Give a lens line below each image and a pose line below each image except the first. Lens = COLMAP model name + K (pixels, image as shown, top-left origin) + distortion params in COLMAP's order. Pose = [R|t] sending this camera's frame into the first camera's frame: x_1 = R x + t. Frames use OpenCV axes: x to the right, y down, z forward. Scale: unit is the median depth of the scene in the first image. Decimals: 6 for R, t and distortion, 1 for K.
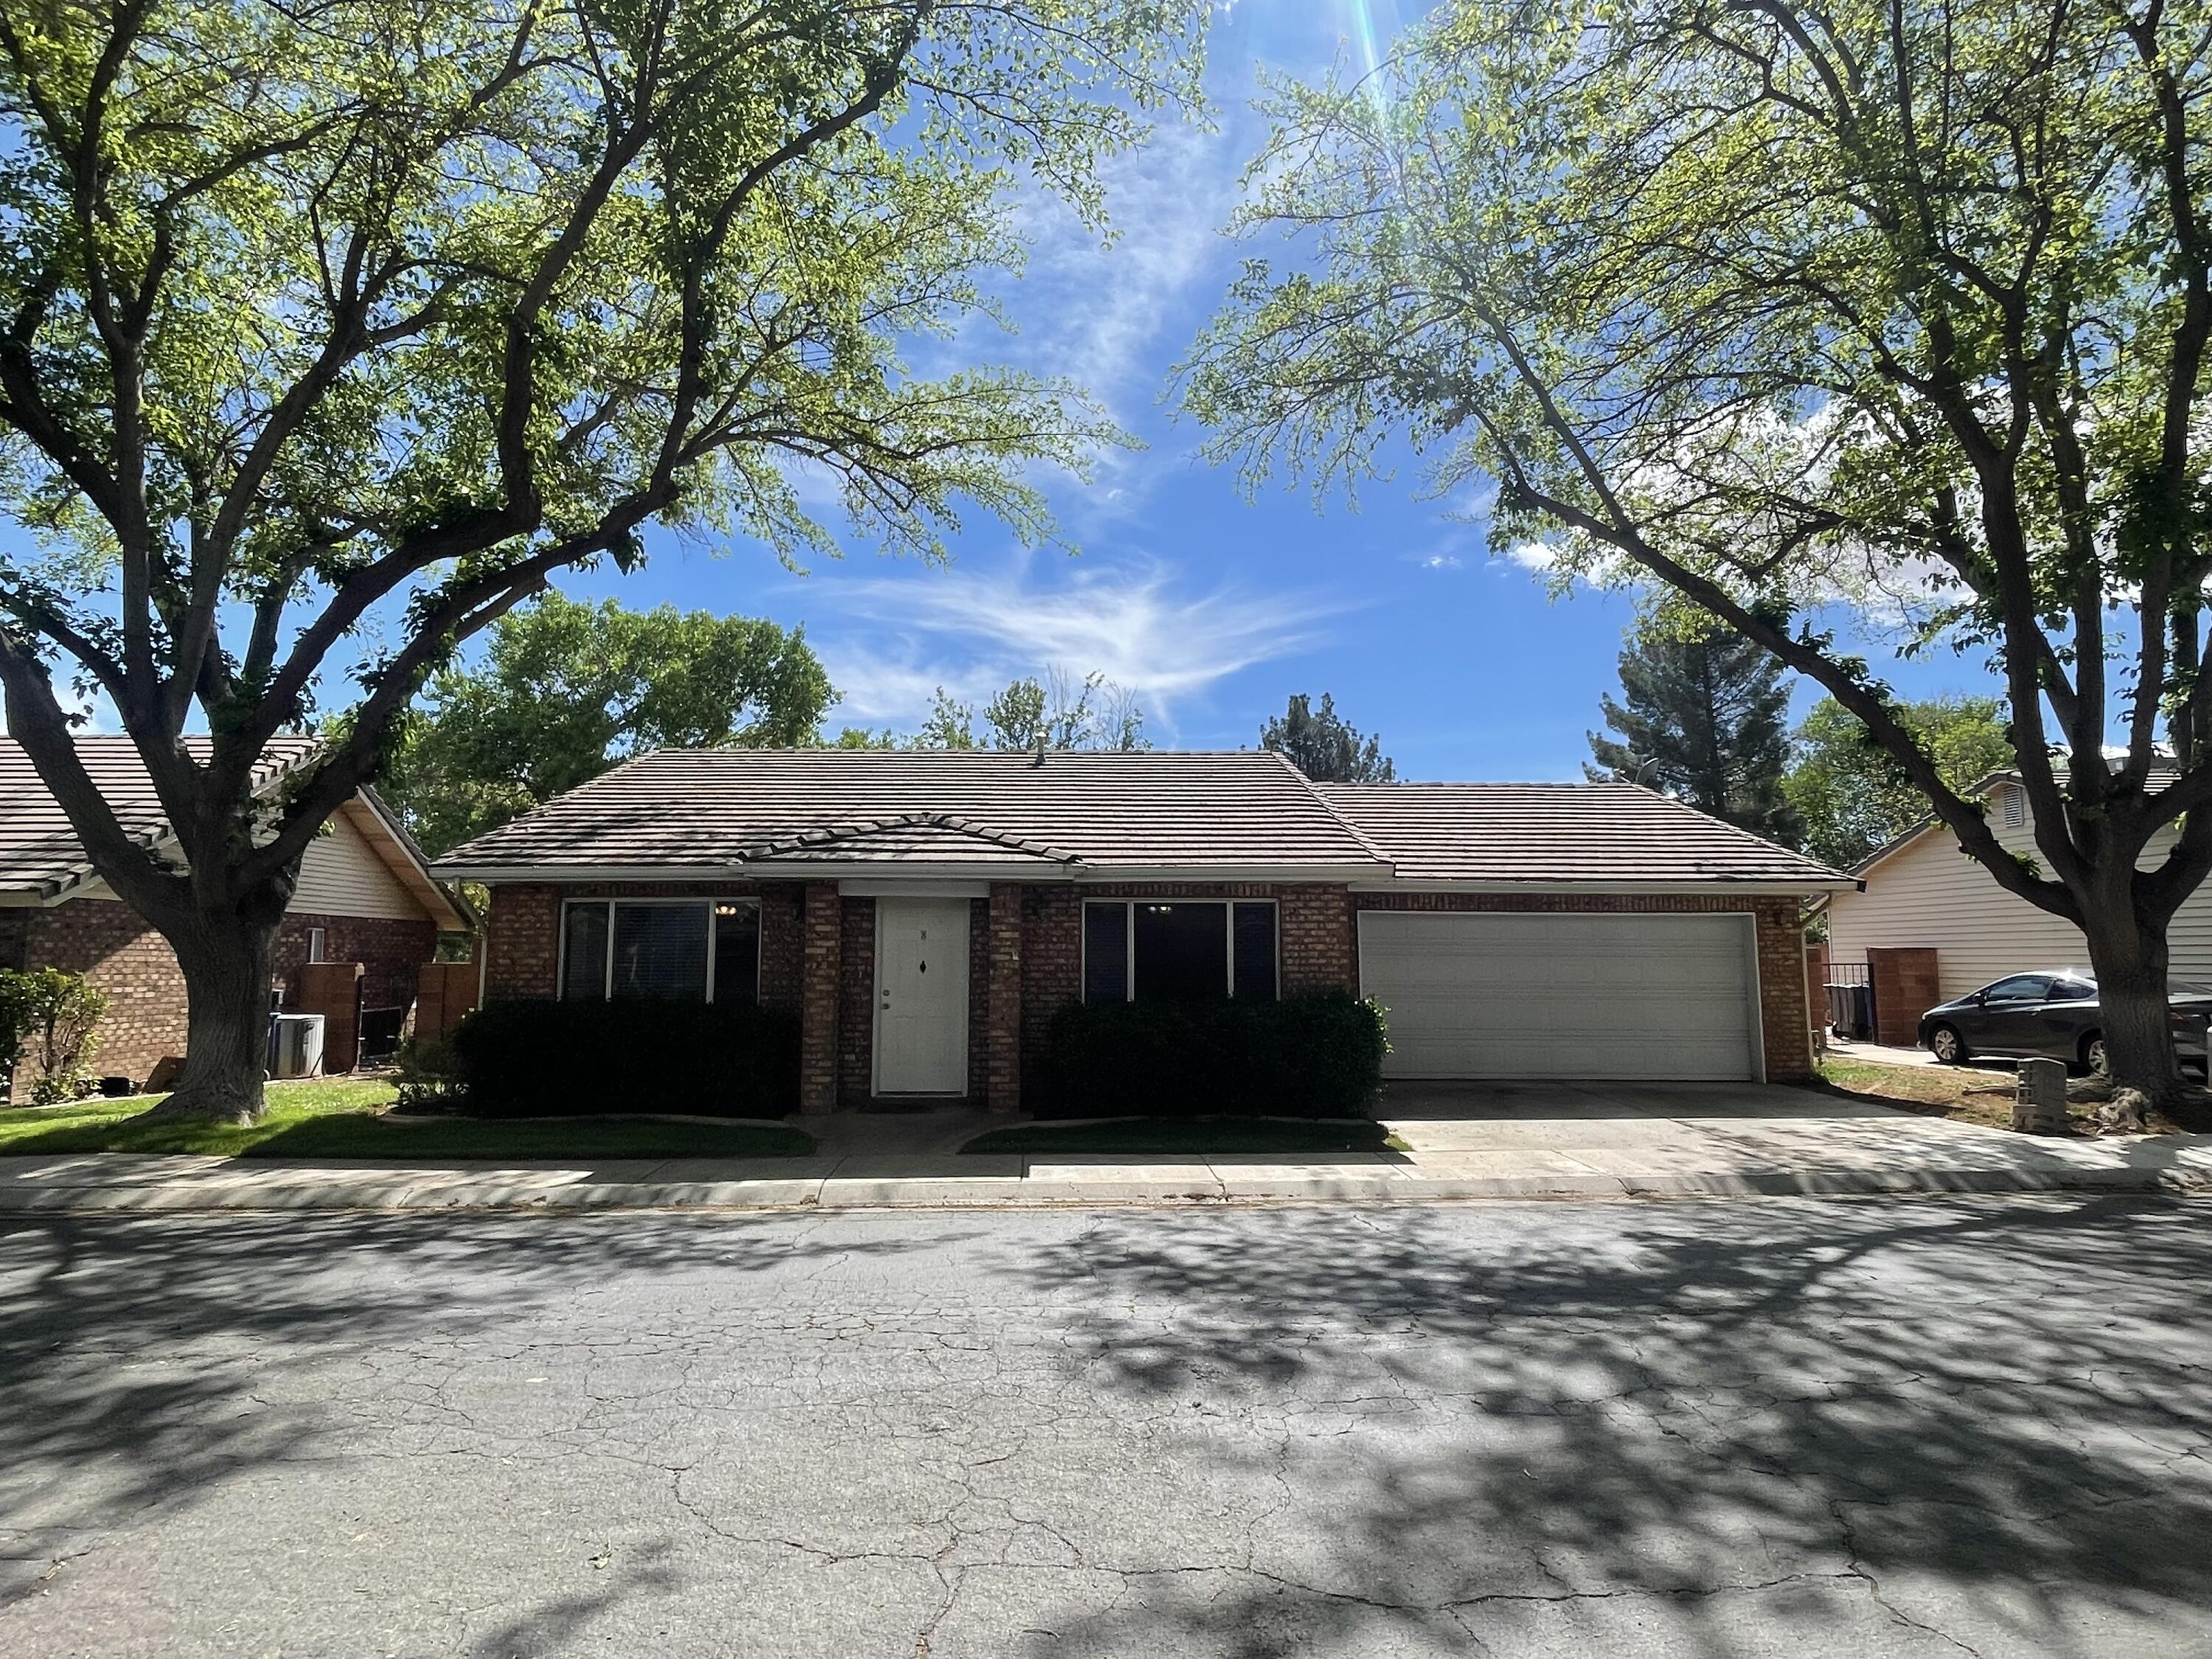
lens RADIAL K [[1246.4, 0, 1084.1], [0, 1246.4, 831.7], [0, 0, 1]] dist [-0.001635, 0.000839]
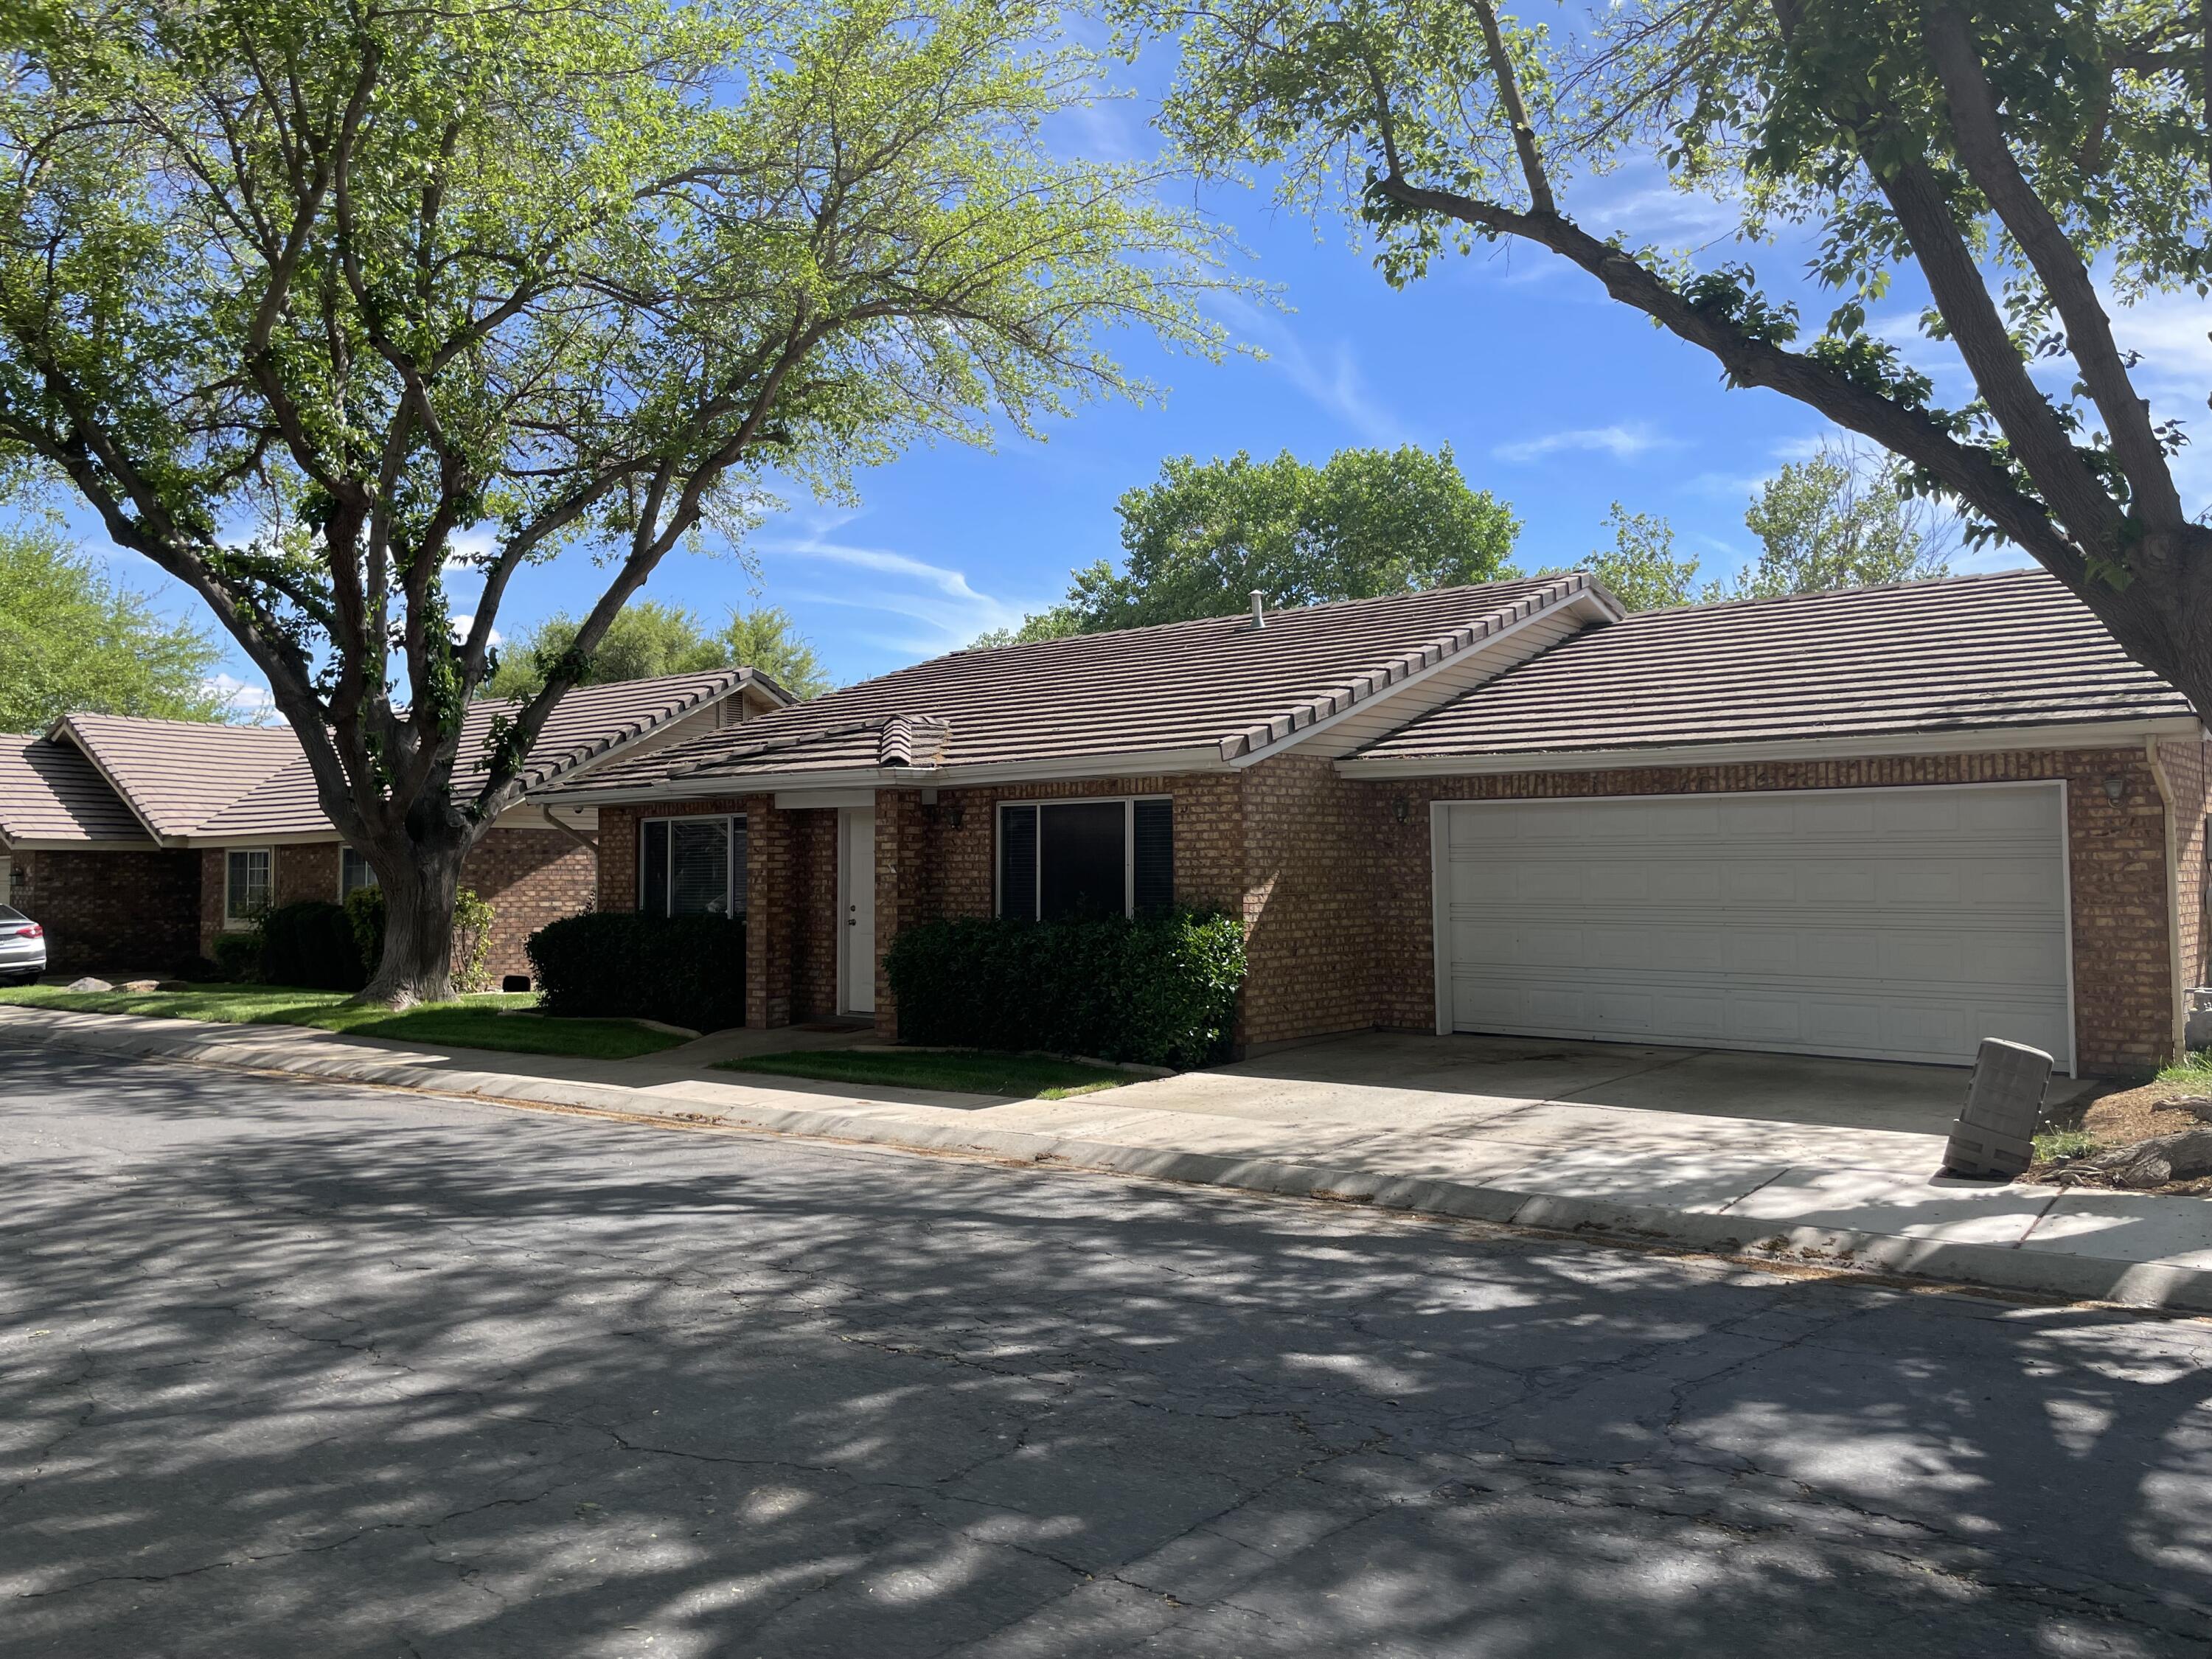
lens RADIAL K [[1637.2, 0, 1107.5], [0, 1637.2, 824.2], [0, 0, 1]] dist [0.060786, 0.001345]
pose [[0.776384, -0.025840, -0.629730, 0.901105], [0.070604, 0.996436, 0.046159, 0.024913], [0.626293, -0.080299, 0.775441, 0.183549]]
